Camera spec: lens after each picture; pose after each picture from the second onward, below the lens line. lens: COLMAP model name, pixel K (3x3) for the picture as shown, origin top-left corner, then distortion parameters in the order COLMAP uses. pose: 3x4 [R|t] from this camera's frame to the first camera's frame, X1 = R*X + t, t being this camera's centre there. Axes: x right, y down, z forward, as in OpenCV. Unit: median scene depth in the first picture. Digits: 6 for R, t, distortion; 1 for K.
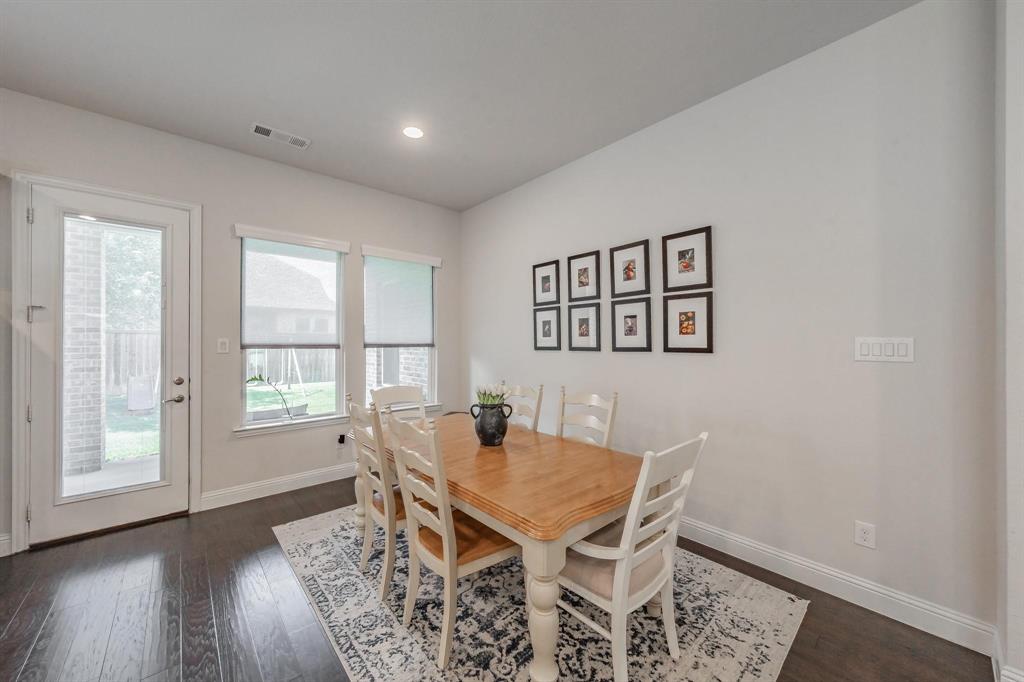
lens RADIAL K [[377.6, 0, 519.7], [0, 377.6, 340.1], [0, 0, 1]] dist [-0.000137, -0.000155]
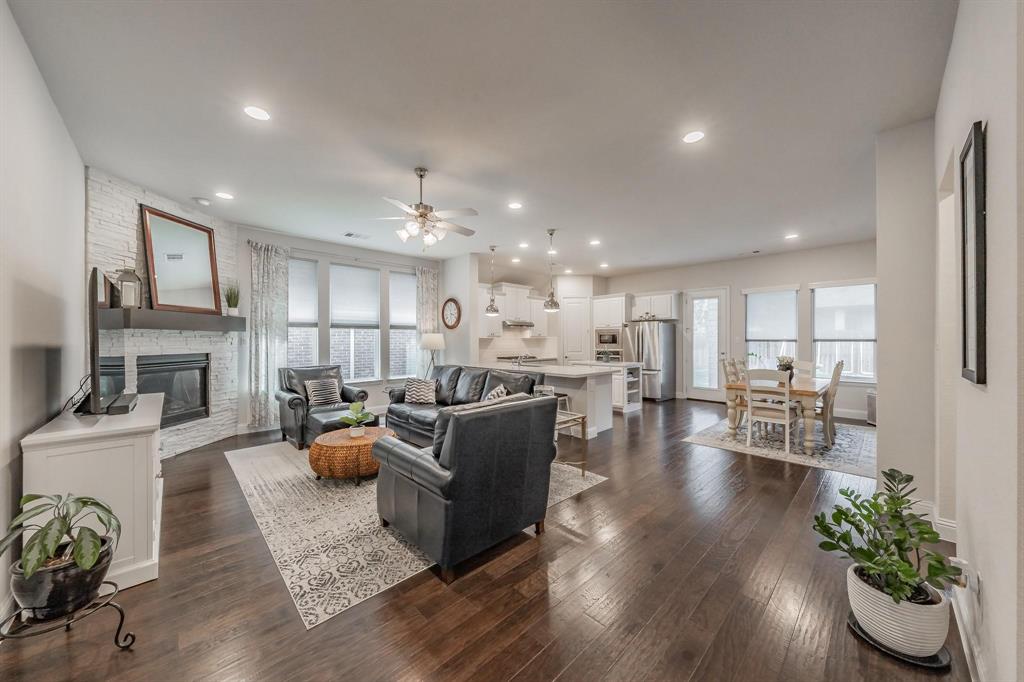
lens RADIAL K [[358.5, 0, 505.5], [0, 358.5, 338.9], [0, 0, 1]] dist [0.001685, 0.000111]
pose [[0.014838, -0.000090, -0.999890, 1.584410], [0.007178, 0.999974, 0.000017, -0.003989], [0.999864, -0.007177, 0.014838, -0.569448]]
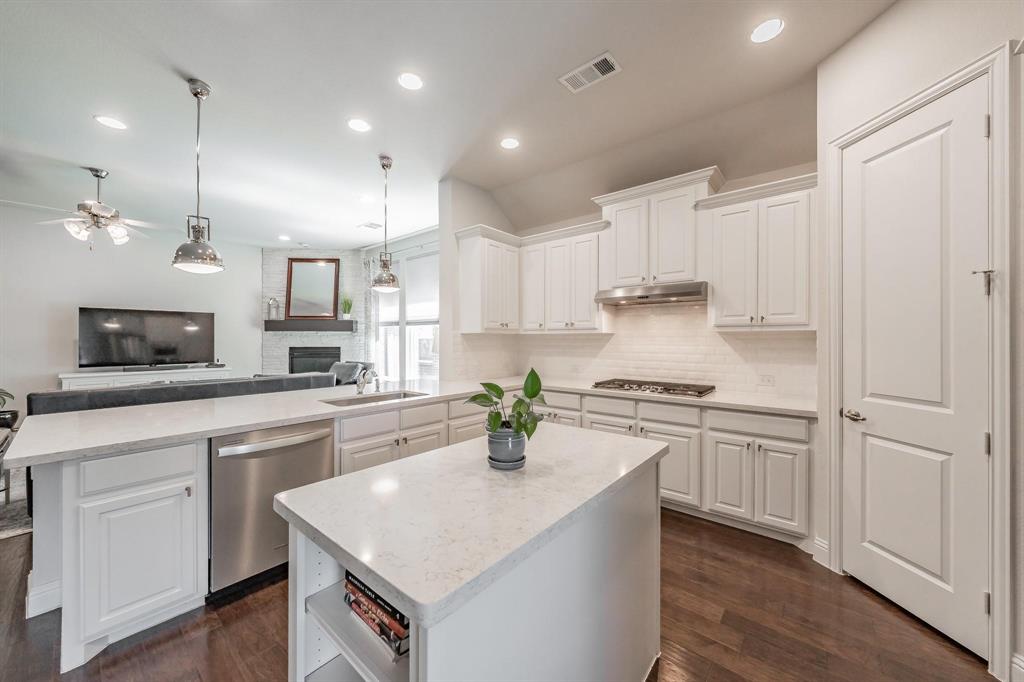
lens RADIAL K [[366.8, 0, 512.0], [0, 366.8, 341.0], [0, 0, 1]] dist [-0.000331, -0.000055]
pose [[-0.989087, 0.002597, -0.147310, -0.723058], [0.002706, 0.999996, -0.000538, 0.014053], [0.147308, -0.000931, -0.989090, 0.551228]]
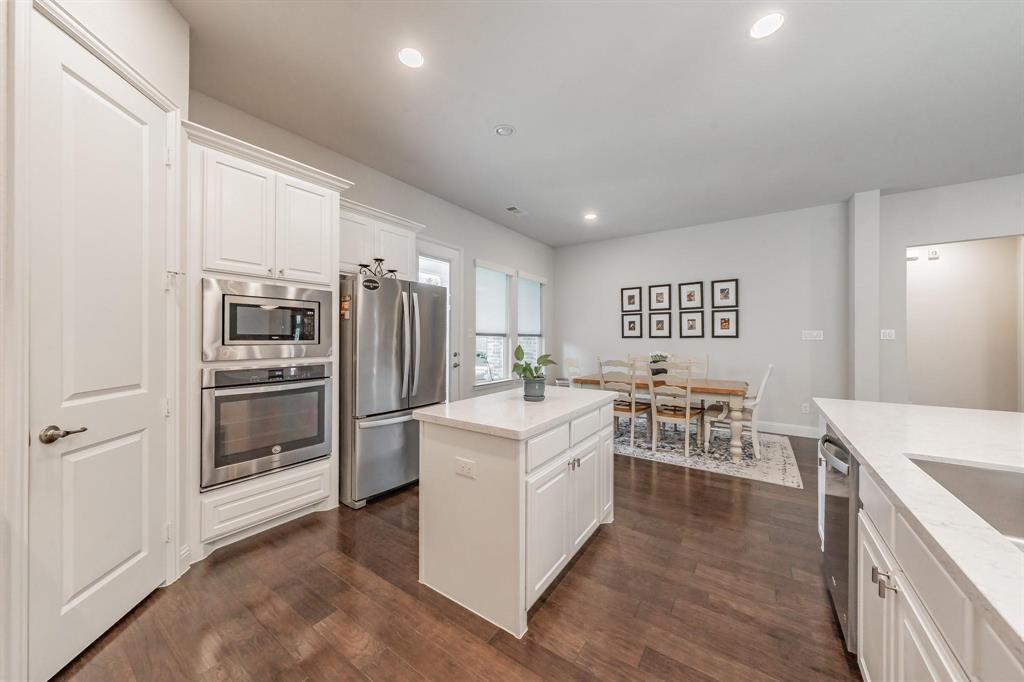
lens RADIAL K [[357.2, 0, 515.0], [0, 357.2, 338.1], [0, 0, 1]] dist [-0.002329, -0.000110]
pose [[0.972043, 0.004599, 0.234756, -0.994505], [-0.005275, 0.999984, 0.002249, 0.030955], [-0.234742, -0.003424, 0.972052, -0.559635]]
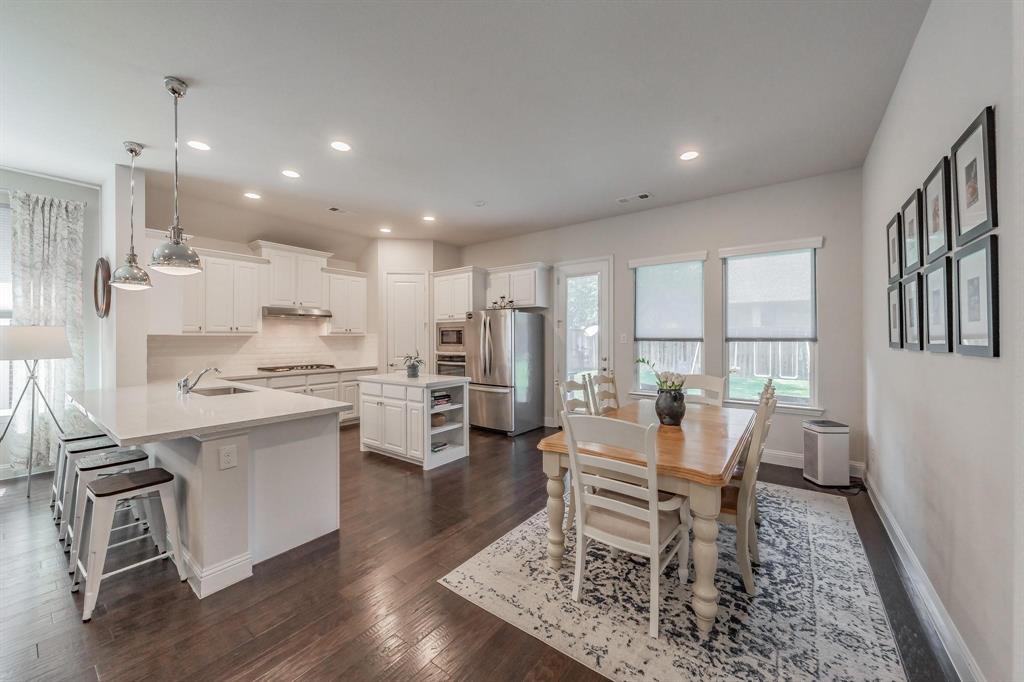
lens RADIAL K [[381.1, 0, 505.0], [0, 381.1, 336.6], [0, 0, 1]] dist [-0.002360, 0.000231]
pose [[0.182520, -0.000941, -0.983202, 0.733877], [0.007486, 0.999972, 0.000432, 0.001170], [0.983174, -0.007439, 0.182522, 0.215798]]
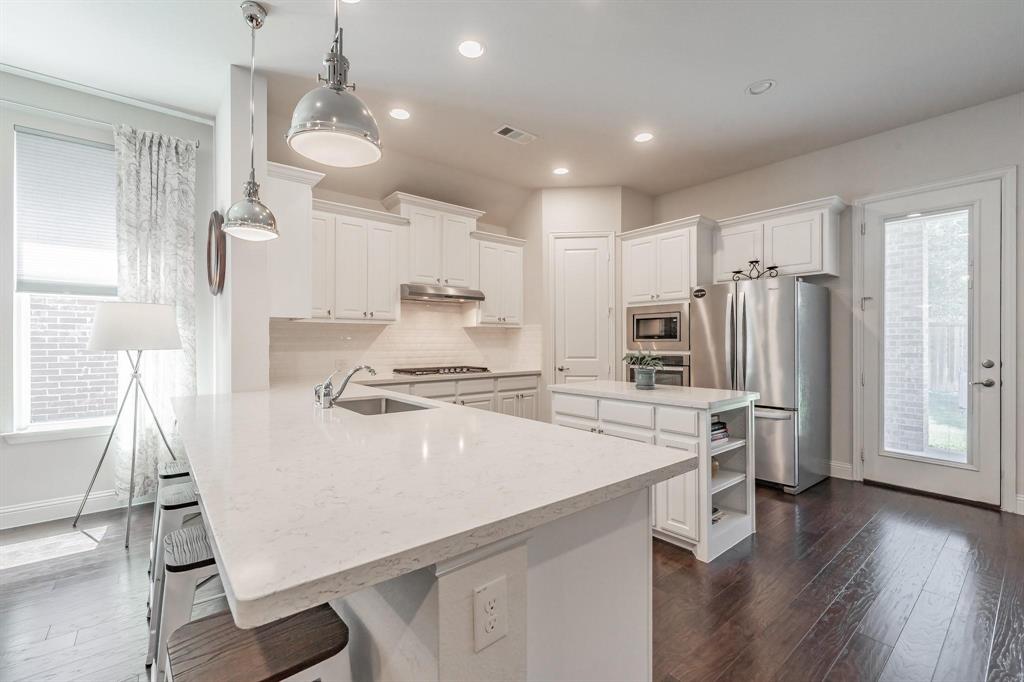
lens RADIAL K [[436.4, 0, 508.0], [0, 436.4, 341.2], [0, 0, 1]] dist [0.000951, 0.000120]
pose [[-0.051640, 0.001518, -0.998665, 0.236082], [0.004548, 0.999989, 0.001285, 0.043568], [0.998655, -0.004476, -0.051646, -0.131110]]
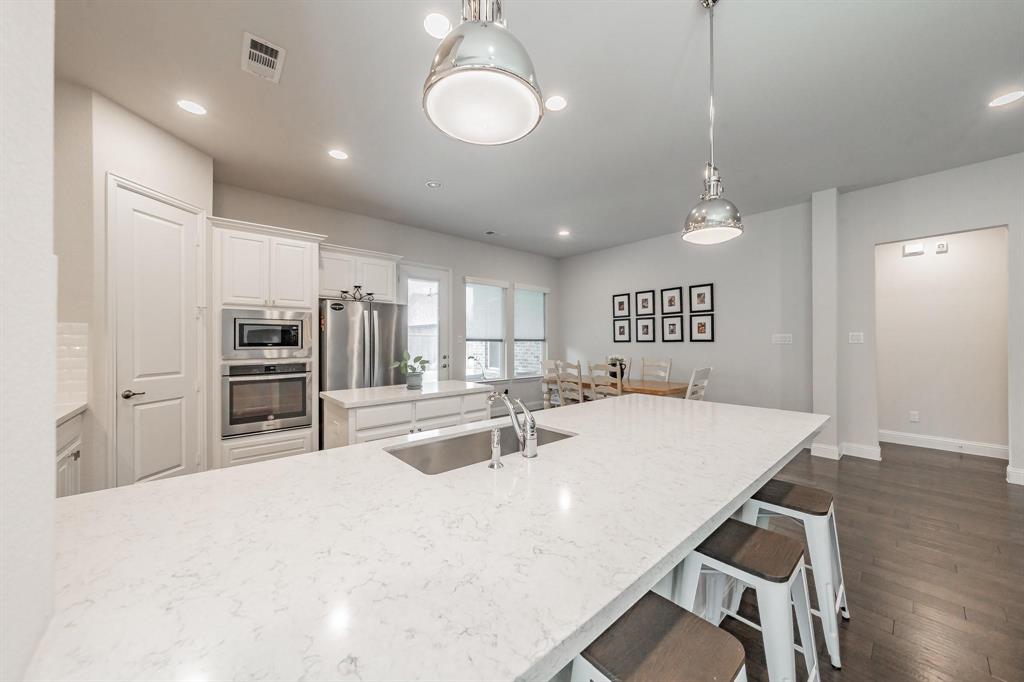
lens RADIAL K [[362.7, 0, 523.7], [0, 362.7, 341.1], [0, 0, 1]] dist [0.000122, -0.000077]
pose [[0.999999, -0.000509, -0.001191, -0.475170], [0.000512, 0.999998, 0.001965, 0.020515], [0.001190, -0.001965, 0.999997, -0.890880]]
